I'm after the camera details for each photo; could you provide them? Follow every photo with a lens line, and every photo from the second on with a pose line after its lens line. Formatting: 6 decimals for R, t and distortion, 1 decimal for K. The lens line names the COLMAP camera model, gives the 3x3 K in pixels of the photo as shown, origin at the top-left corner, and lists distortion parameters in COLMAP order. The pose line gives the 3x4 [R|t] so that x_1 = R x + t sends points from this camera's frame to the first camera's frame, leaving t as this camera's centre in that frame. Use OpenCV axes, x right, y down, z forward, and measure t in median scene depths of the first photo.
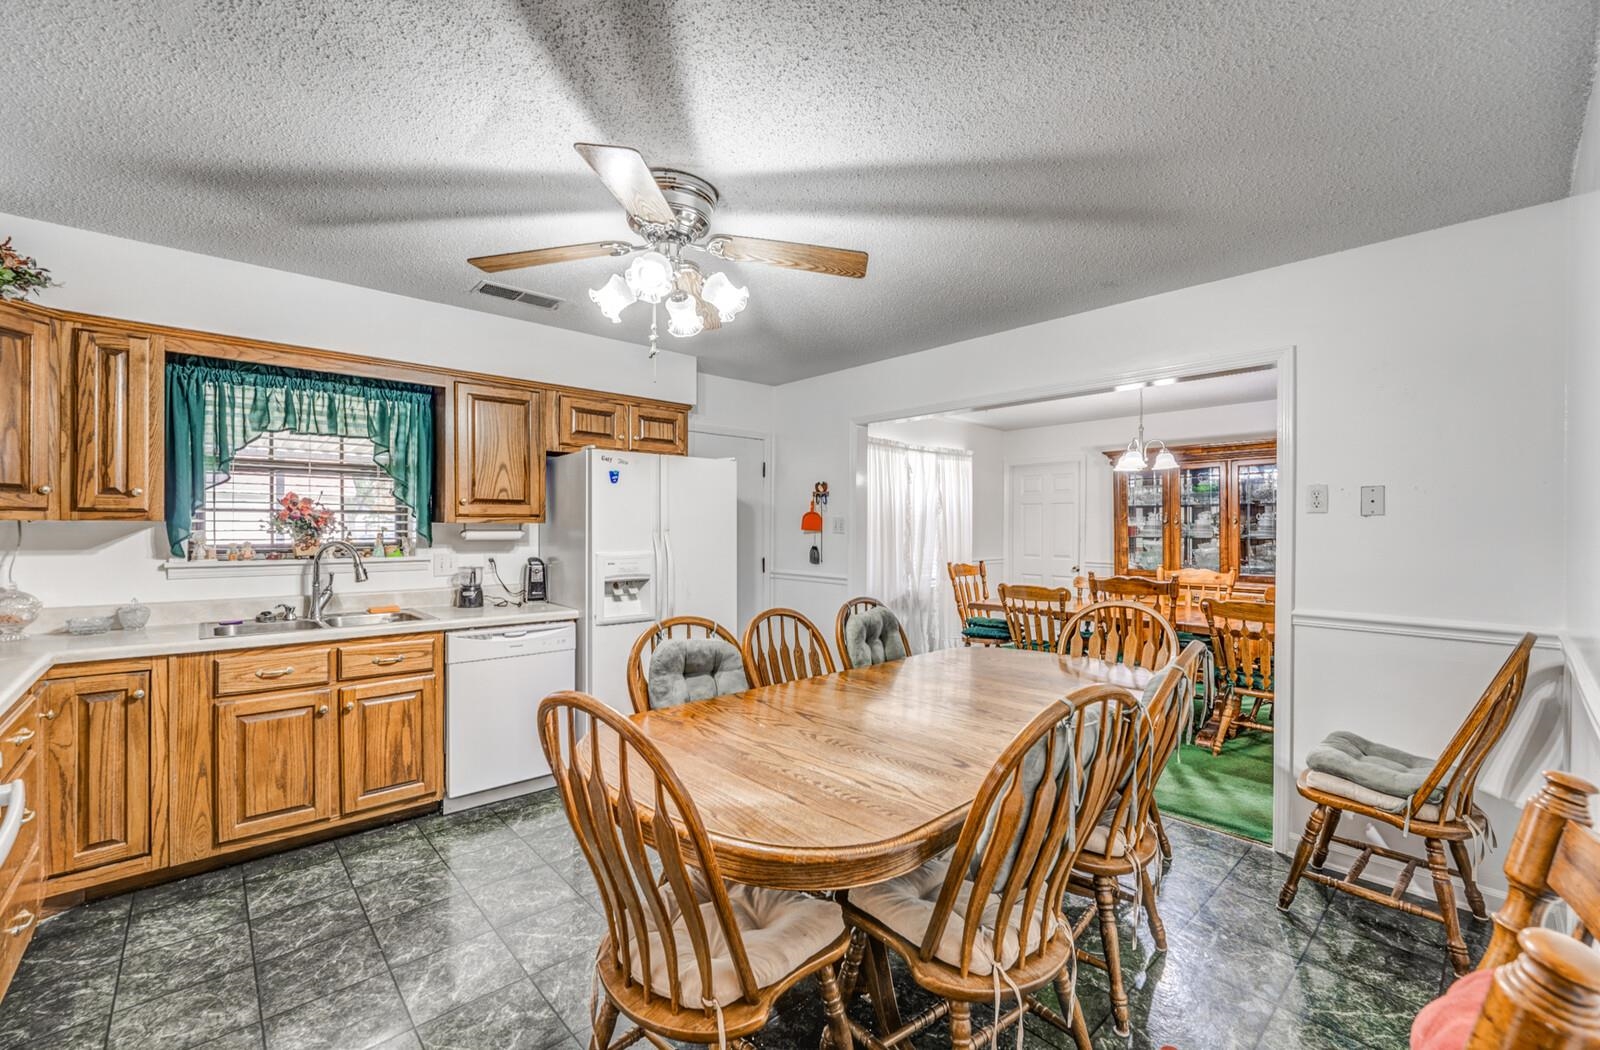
lens RADIAL K [[655.8, 0, 794.9], [0, 655.8, 530.6], [0, 0, 1]] dist [-0.014135, 0.000017]
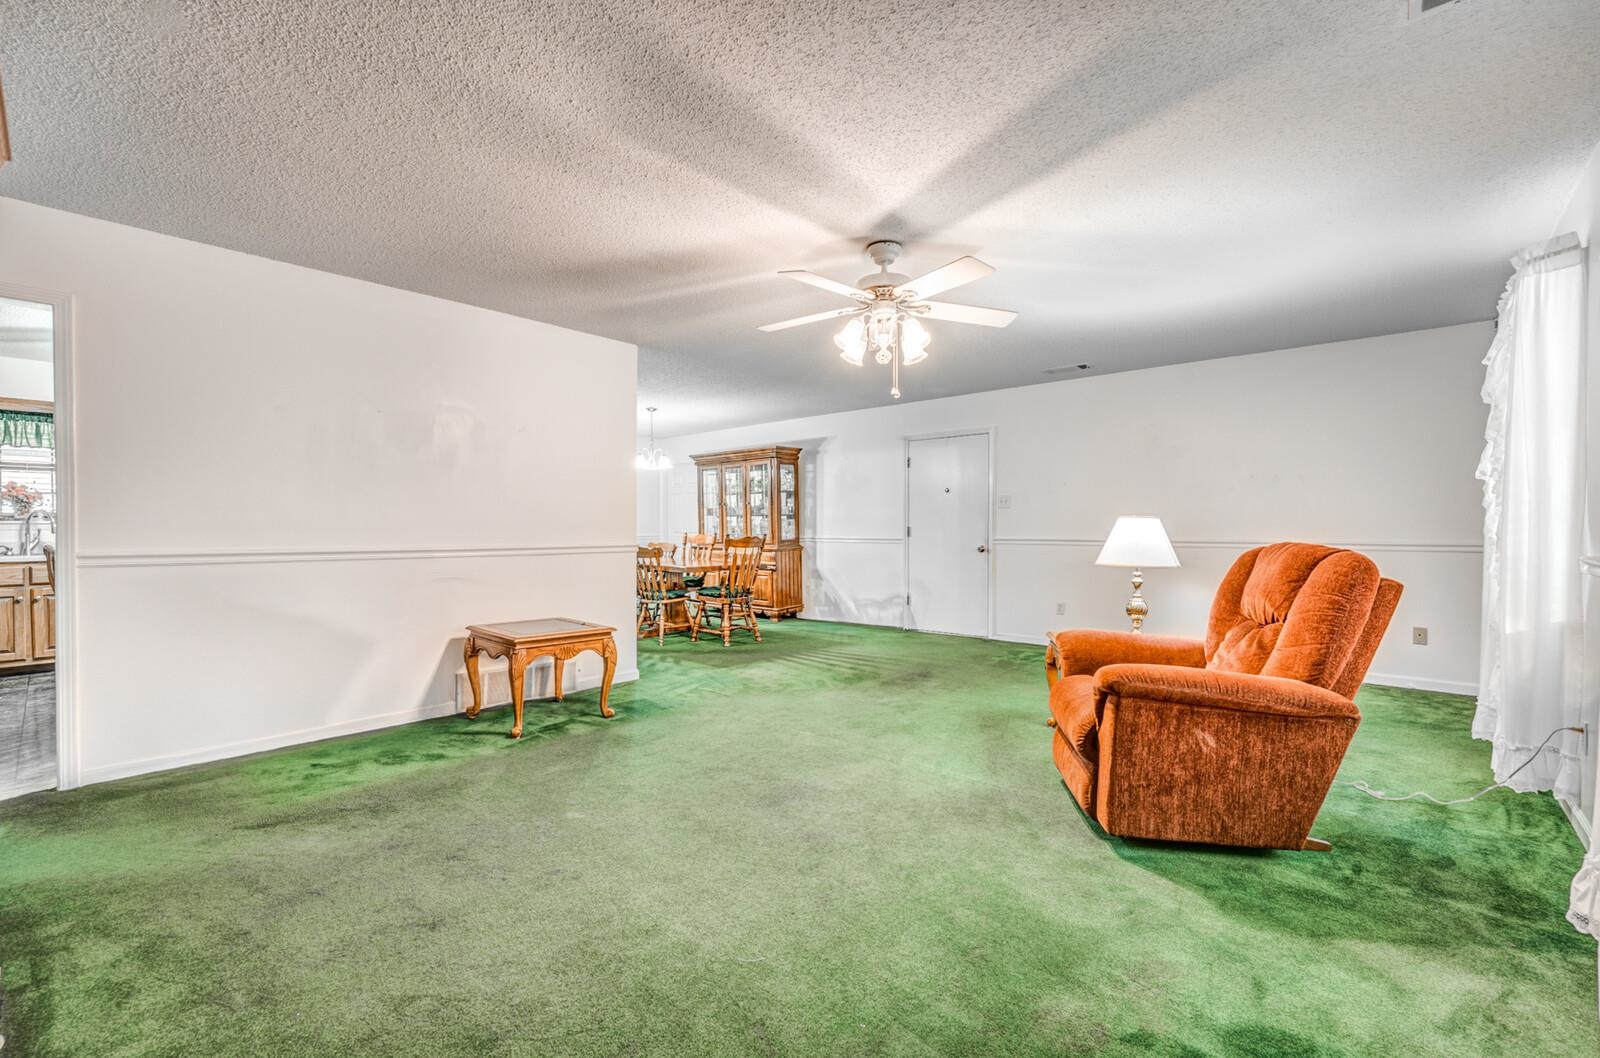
lens RADIAL K [[690.3, 0, 800.4], [0, 690.3, 528.2], [0, 0, 1]] dist [0.001548, 0.000045]
pose [[0.994624, -0.007162, 0.103308, 1.115515], [0.006293, 0.999942, 0.008737, 0.063021], [-0.103365, -0.008040, 0.994611, -1.029785]]
